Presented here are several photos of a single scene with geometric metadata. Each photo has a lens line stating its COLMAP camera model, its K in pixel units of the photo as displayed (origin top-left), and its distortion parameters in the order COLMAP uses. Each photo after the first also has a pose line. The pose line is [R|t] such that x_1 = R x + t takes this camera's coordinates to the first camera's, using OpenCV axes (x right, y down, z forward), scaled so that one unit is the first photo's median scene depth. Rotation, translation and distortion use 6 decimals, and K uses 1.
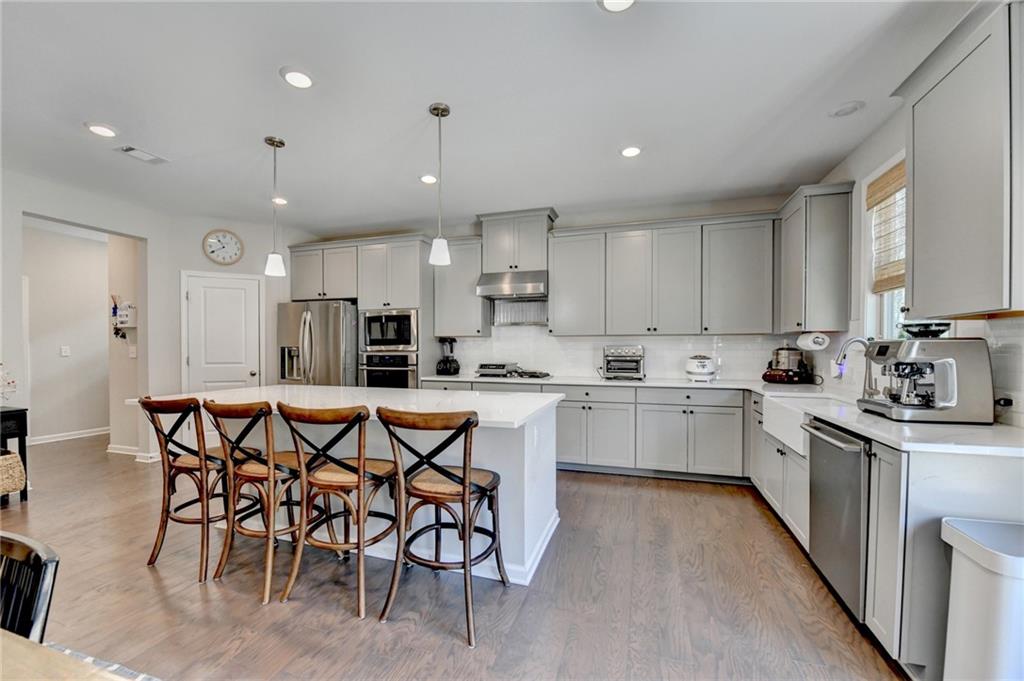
lens RADIAL K [[413.0, 0, 514.4], [0, 413.0, 342.1], [0, 0, 1]] dist [-0.015367, -0.000119]
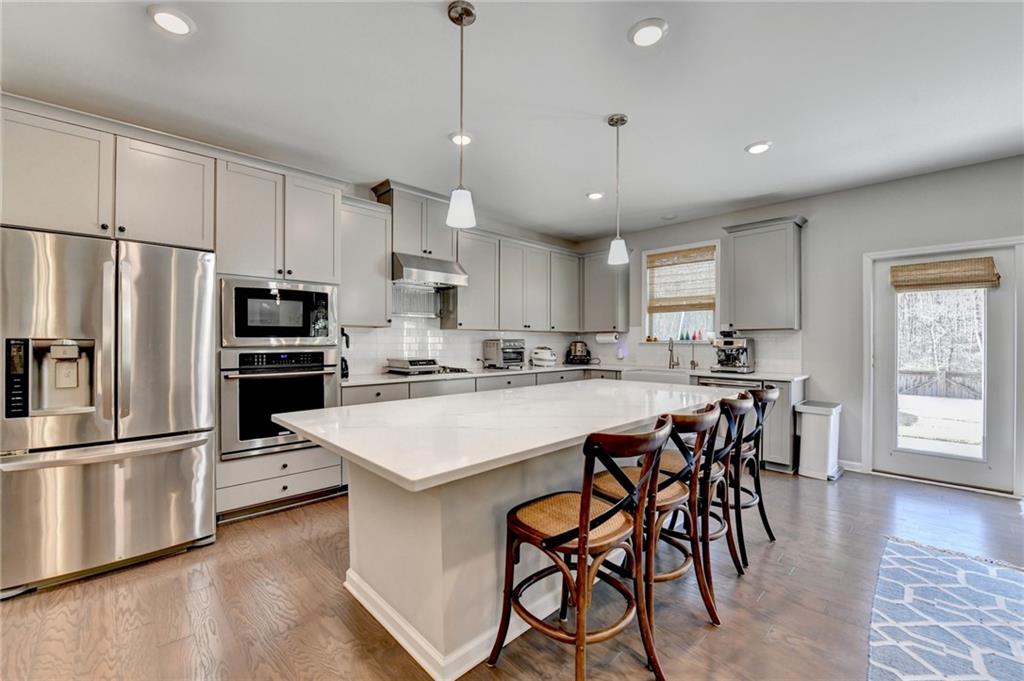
lens RADIAL K [[412.3, 0, 508.3], [0, 412.3, 340.5], [0, 0, 1]] dist [-0.014655, 0.000022]
pose [[0.480276, 0.001675, 0.877116, -0.756207], [-0.015610, 0.999856, 0.006637, 0.004277], [-0.876978, -0.016879, 0.480233, 0.443962]]
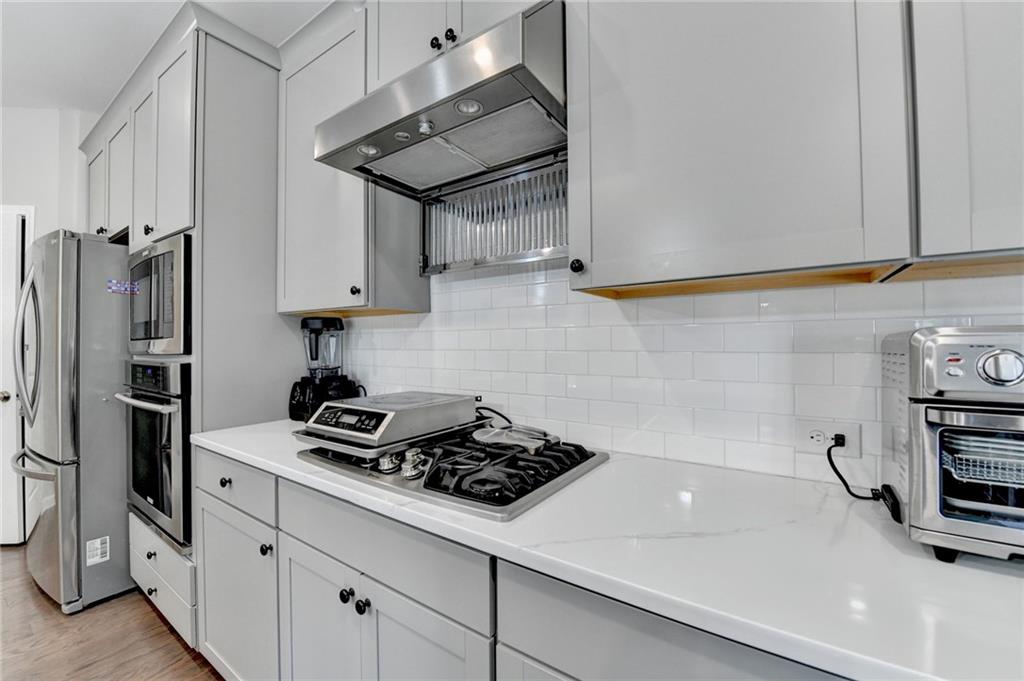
lens RADIAL K [[412.3, 0, 508.3], [0, 412.3, 340.5], [0, 0, 1]] dist [-0.014655, 0.000022]
pose [[0.955643, -0.007591, -0.294430, 0.120253], [0.011593, 0.999863, 0.011847, 0.009352], [0.294300, -0.014735, 0.955600, 0.814968]]
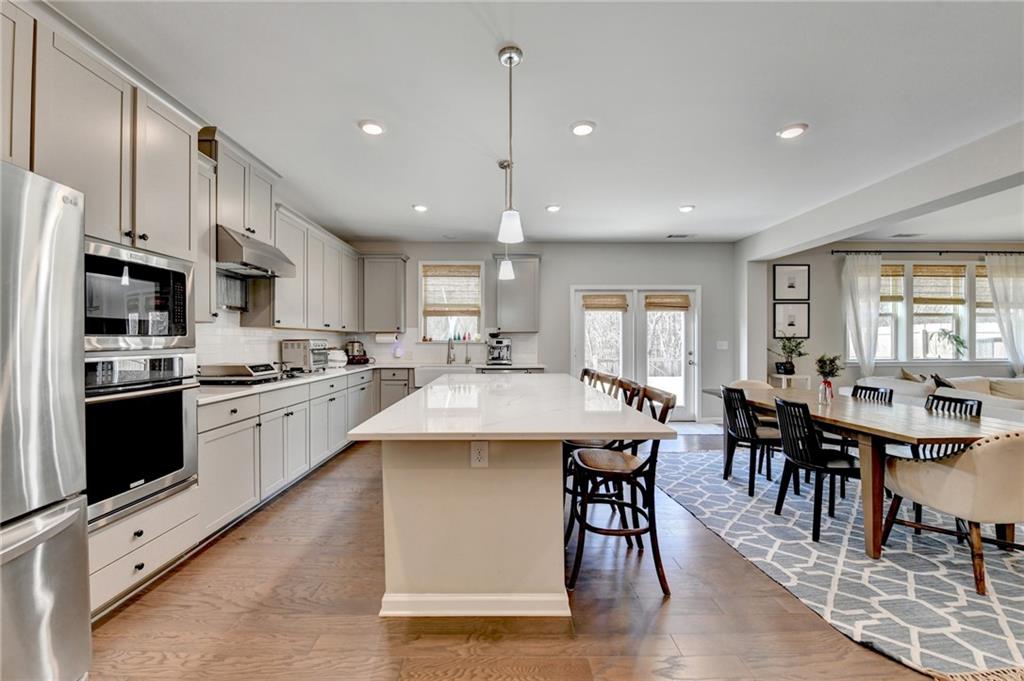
lens RADIAL K [[423.8, 0, 475.1], [0, 423.8, 340.1], [0, 0, 1]] dist [0.000140, -0.000015]
pose [[-0.301943, 0.001875, 0.953324, -0.883445], [-0.014611, 0.999872, -0.006594, 0.011178], [-0.953214, -0.015921, -0.301877, 0.890356]]
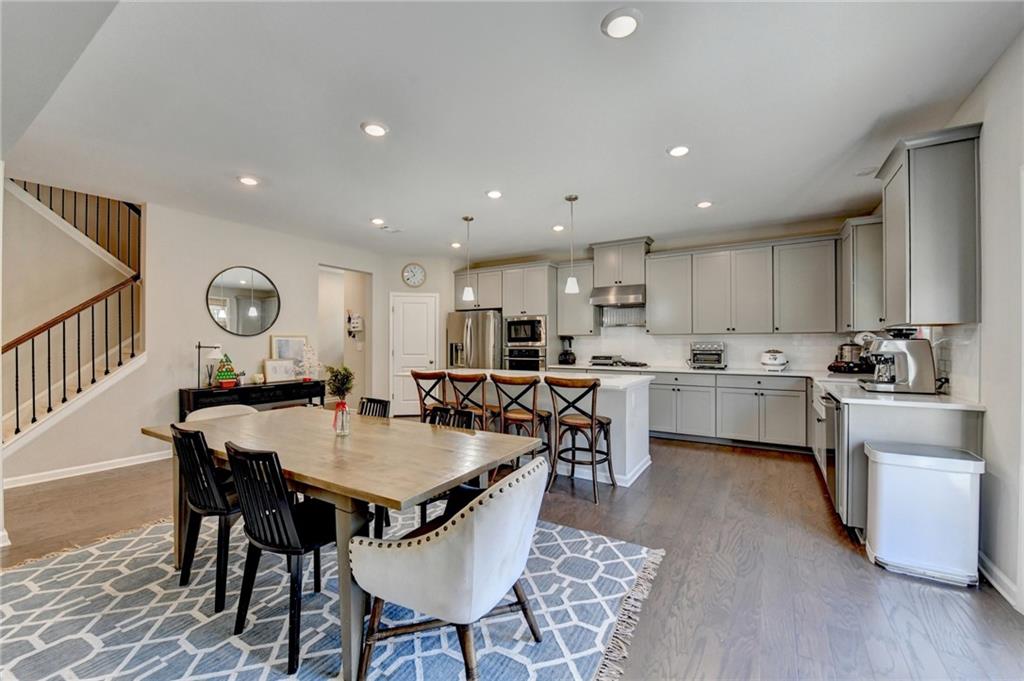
lens RADIAL K [[413.0, 0, 514.4], [0, 413.0, 342.1], [0, 0, 1]] dist [-0.015367, -0.000119]
pose [[0.970128, -0.001710, -0.242589, -0.004650], [0.004824, 0.999913, 0.012246, -0.009895], [0.242547, -0.013051, 0.970052, -0.376943]]
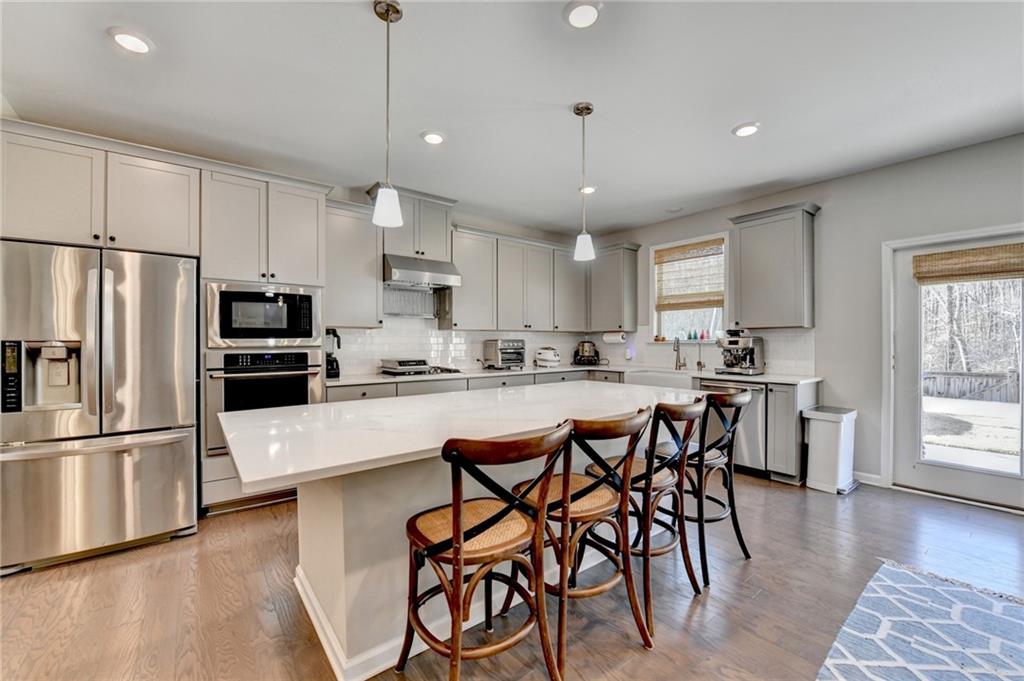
lens RADIAL K [[413.0, 0, 514.4], [0, 413.0, 342.1], [0, 0, 1]] dist [-0.015367, -0.000119]
pose [[0.566632, -0.002793, 0.823966, -0.679250], [-0.011190, 0.999876, 0.011085, 0.002878], [-0.823895, -0.015501, 0.566530, 0.345822]]
